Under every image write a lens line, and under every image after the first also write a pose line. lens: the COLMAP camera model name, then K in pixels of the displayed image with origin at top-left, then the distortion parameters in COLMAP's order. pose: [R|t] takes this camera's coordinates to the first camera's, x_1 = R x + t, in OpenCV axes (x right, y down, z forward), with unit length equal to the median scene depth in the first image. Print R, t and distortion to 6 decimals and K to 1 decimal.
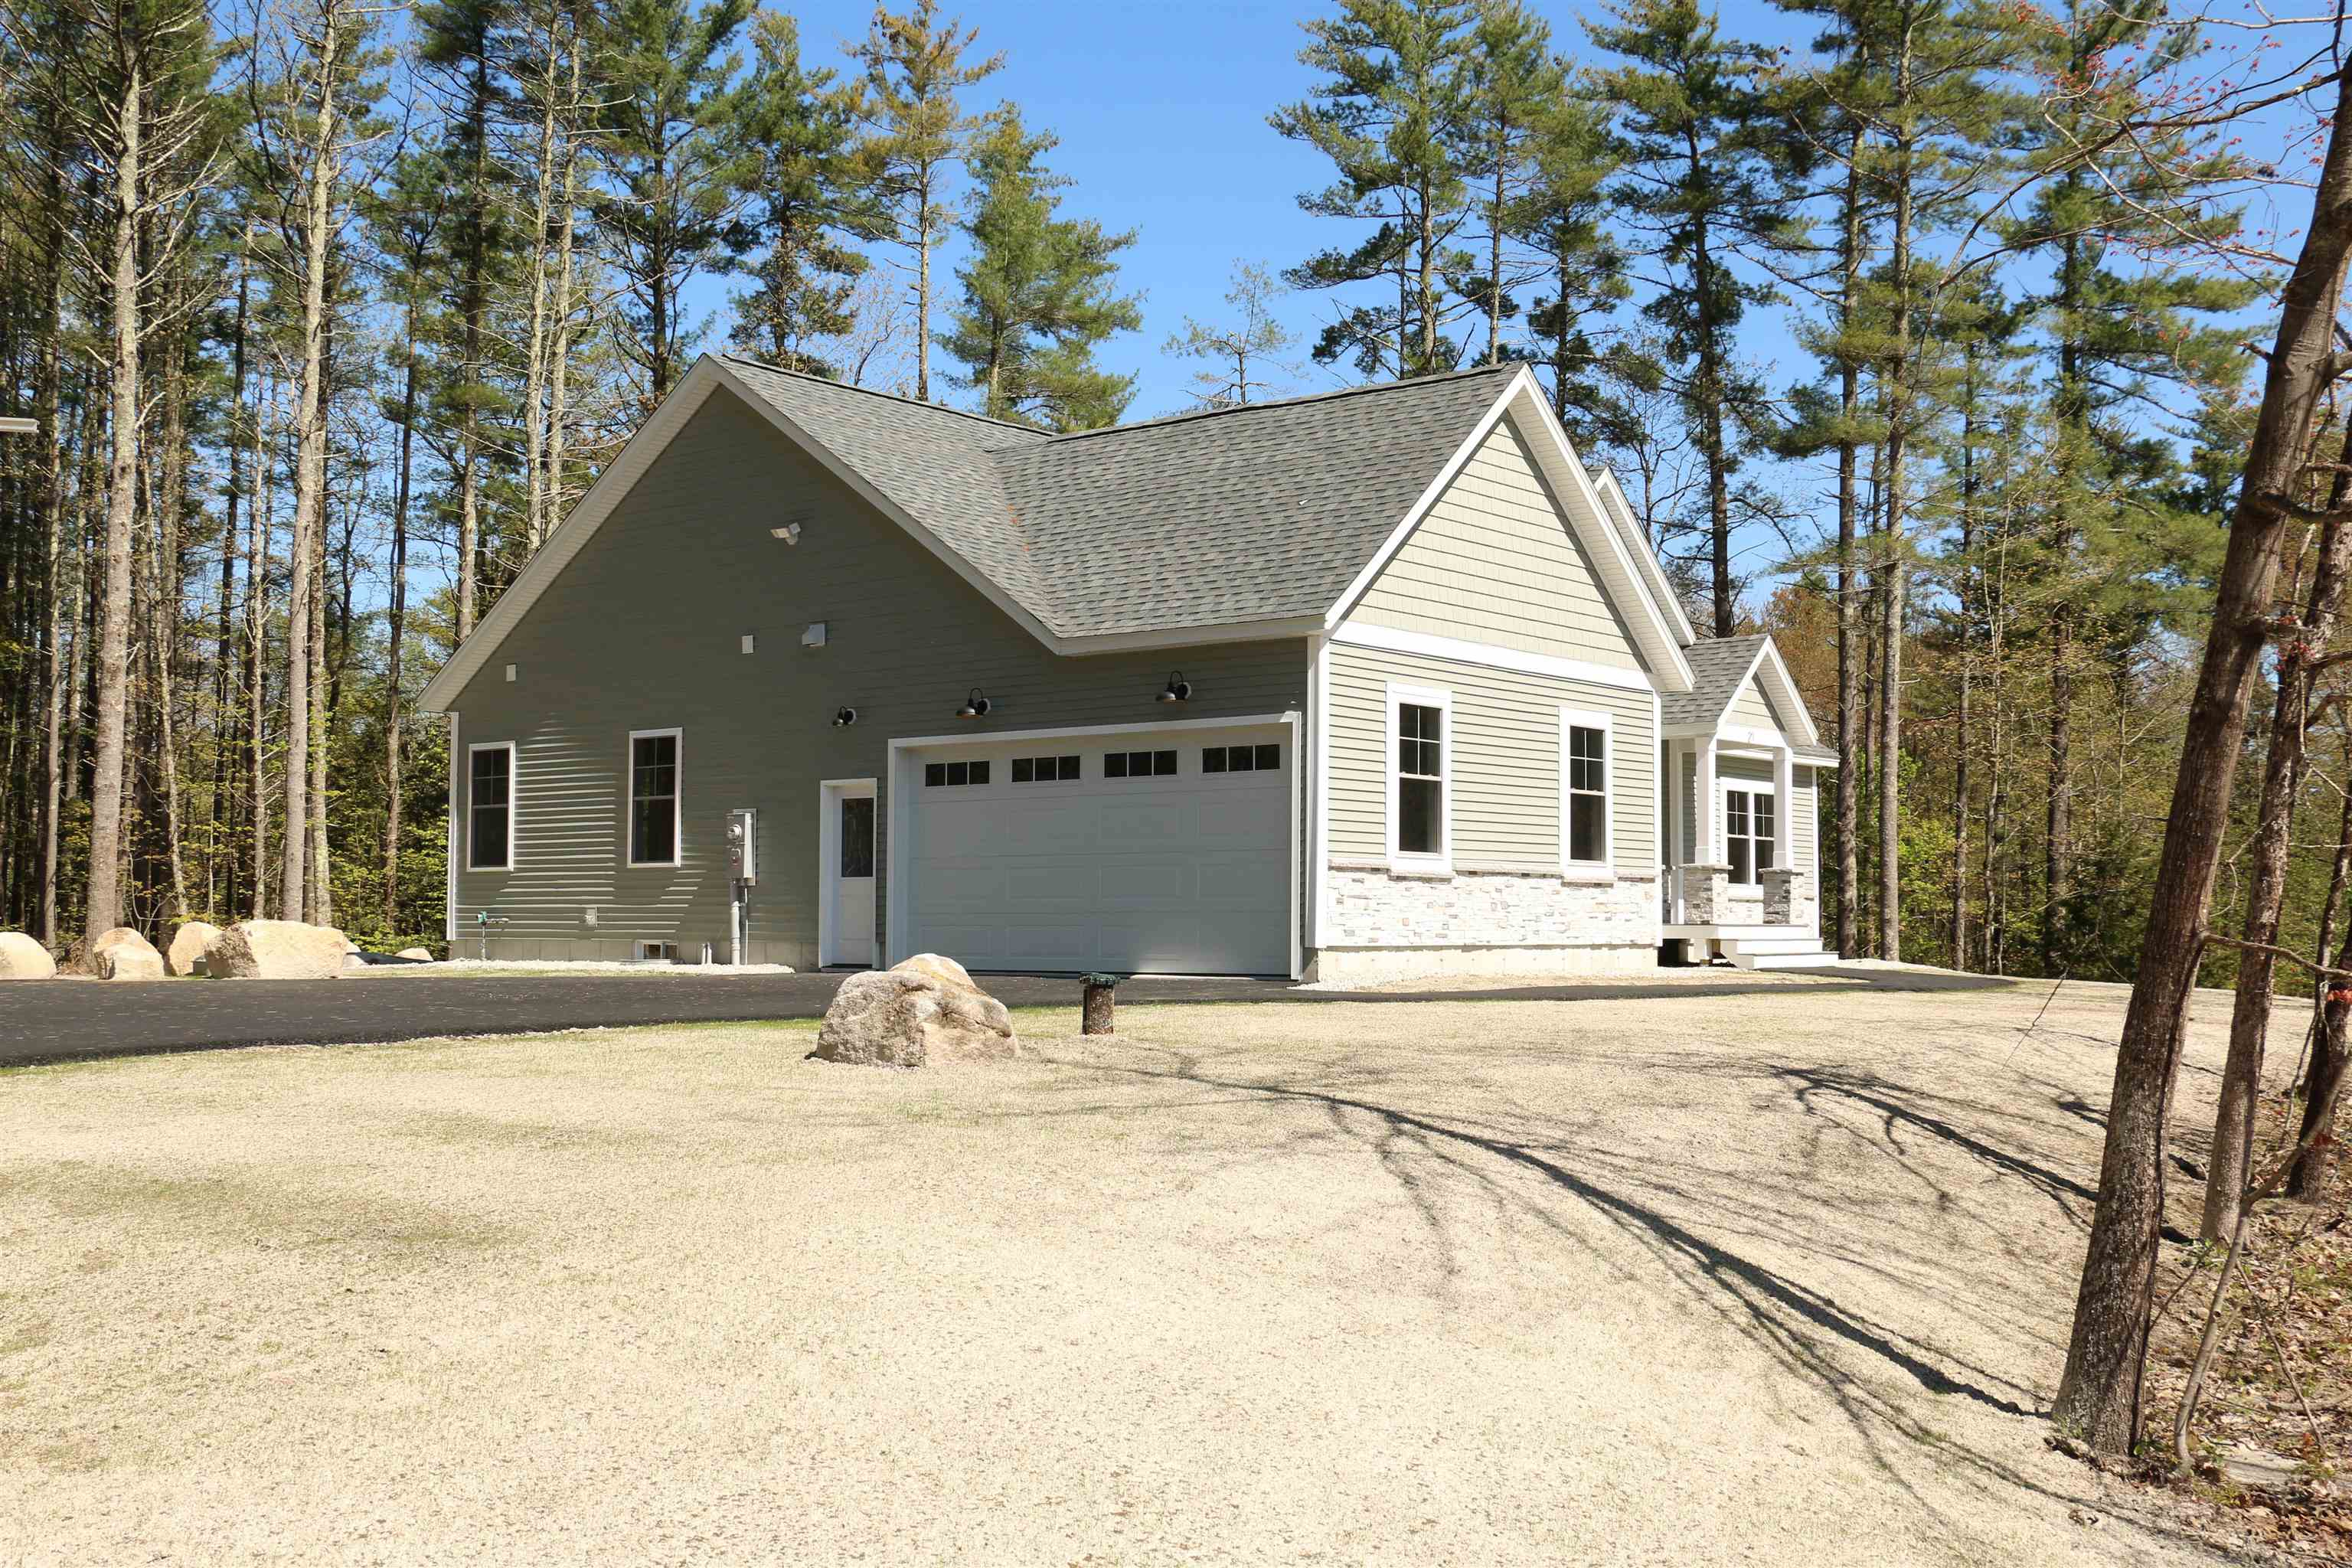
lens RADIAL K [[2560.4, 0, 1176.0], [0, 2560.4, 784.0], [0, 0, 1]] dist [-0.043963, 0.046957]
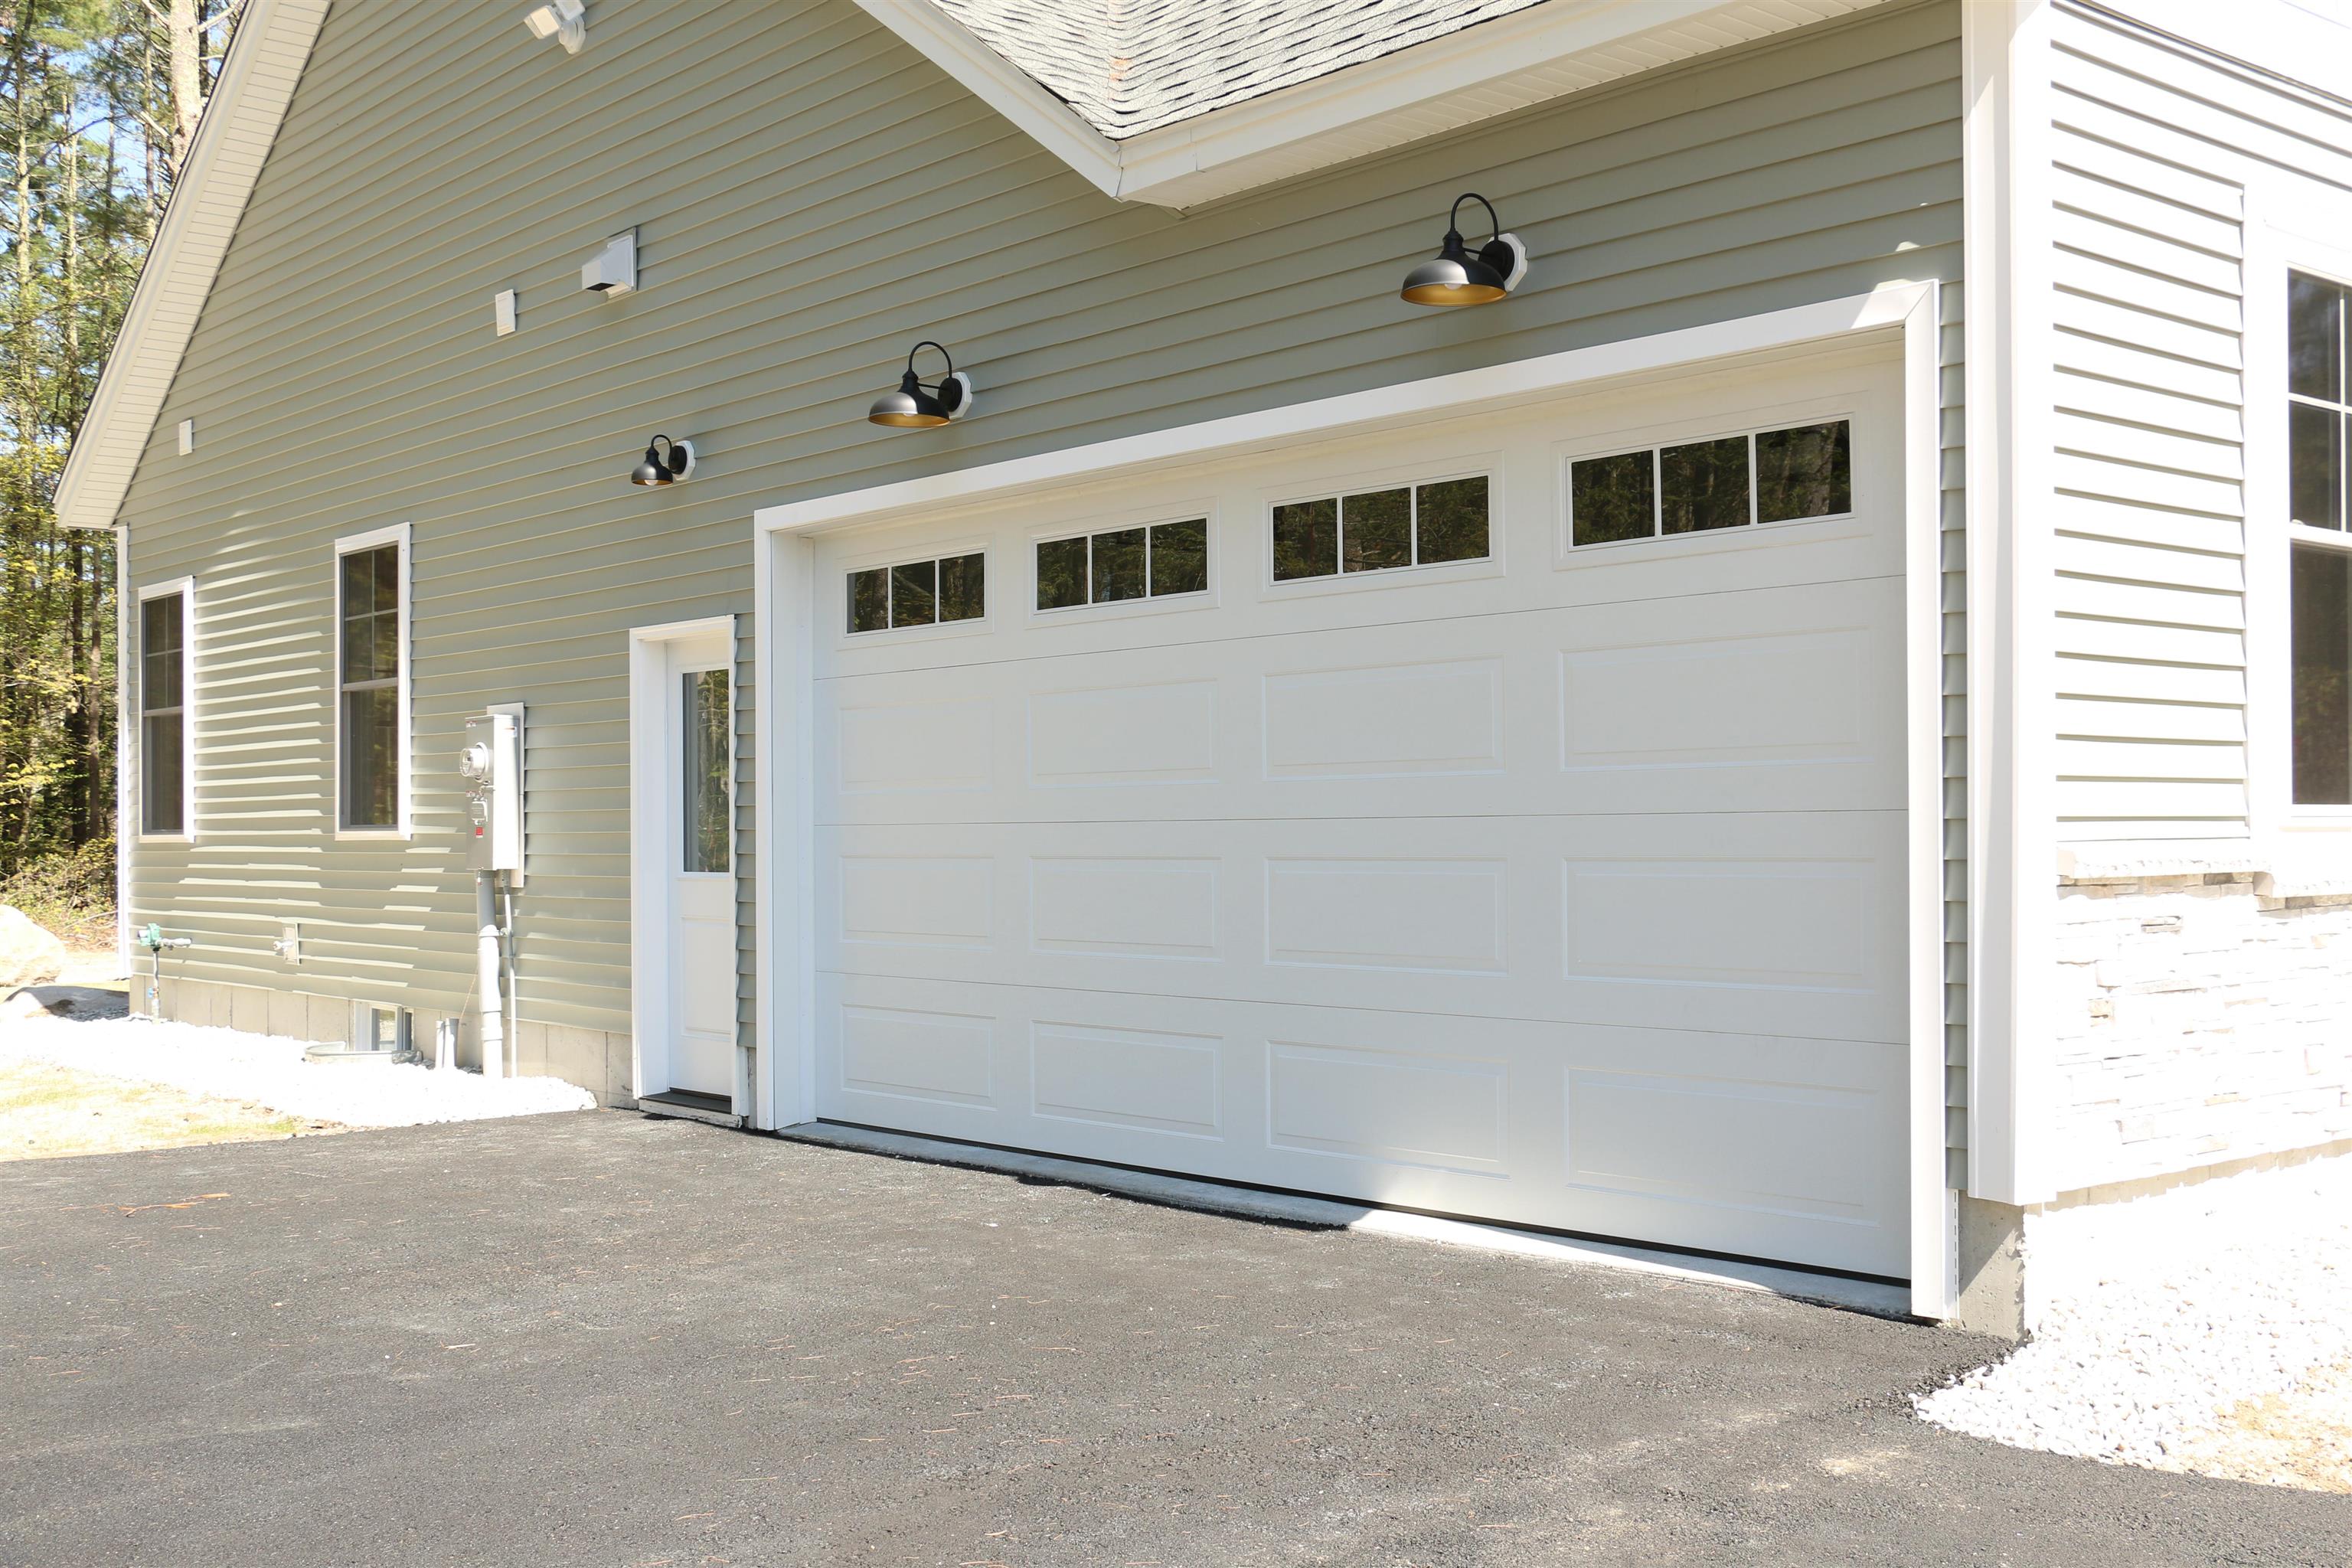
lens RADIAL K [[2560.4, 0, 1176.0], [0, 2560.4, 784.0], [0, 0, 1]] dist [-0.043963, 0.046957]
pose [[0.982168, -0.014942, -0.187409, 0.008182], [0.022660, 0.998978, 0.039110, 0.004197], [0.186633, -0.042659, 0.981503, 0.287583]]
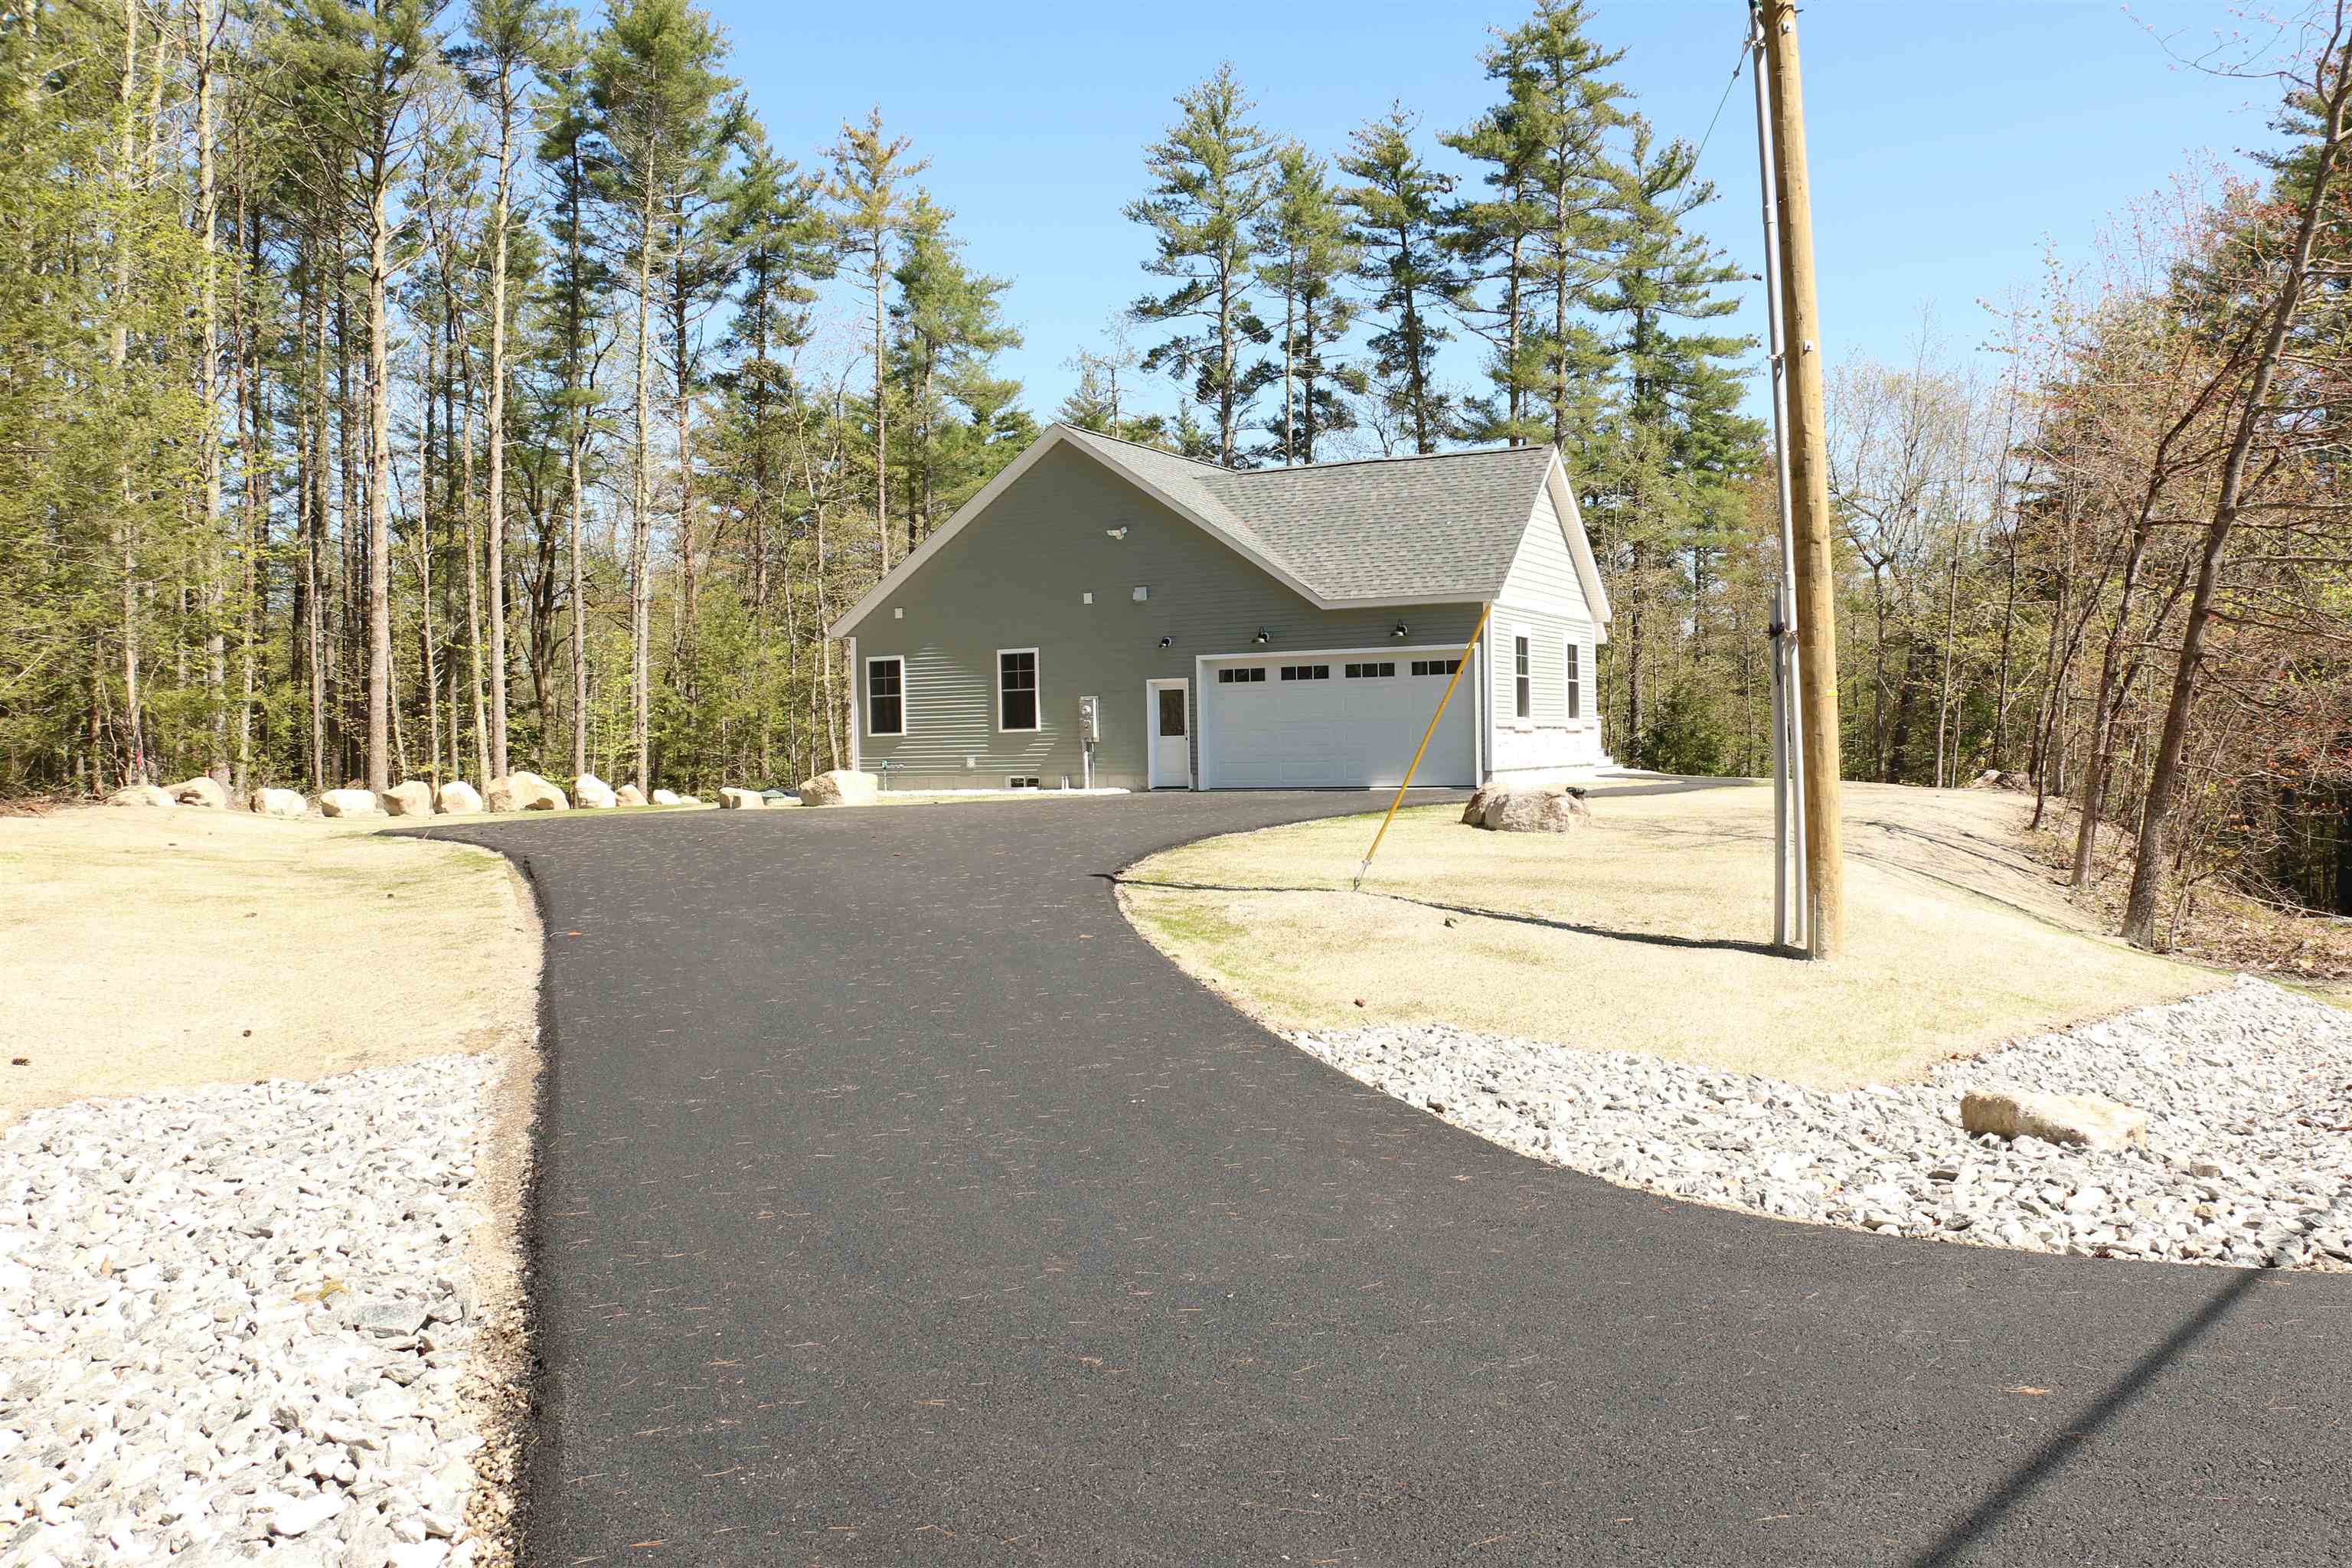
lens RADIAL K [[1948.9, 0, 1176.0], [0, 1948.9, 784.0], [0, 0, 1]] dist [-0.147038, -0.001177]
pose [[0.980426, -0.026484, 0.195098, -0.171739], [0.012002, 0.997108, 0.075042, -0.013378], [-0.196522, -0.071232, 0.977909, -0.126287]]
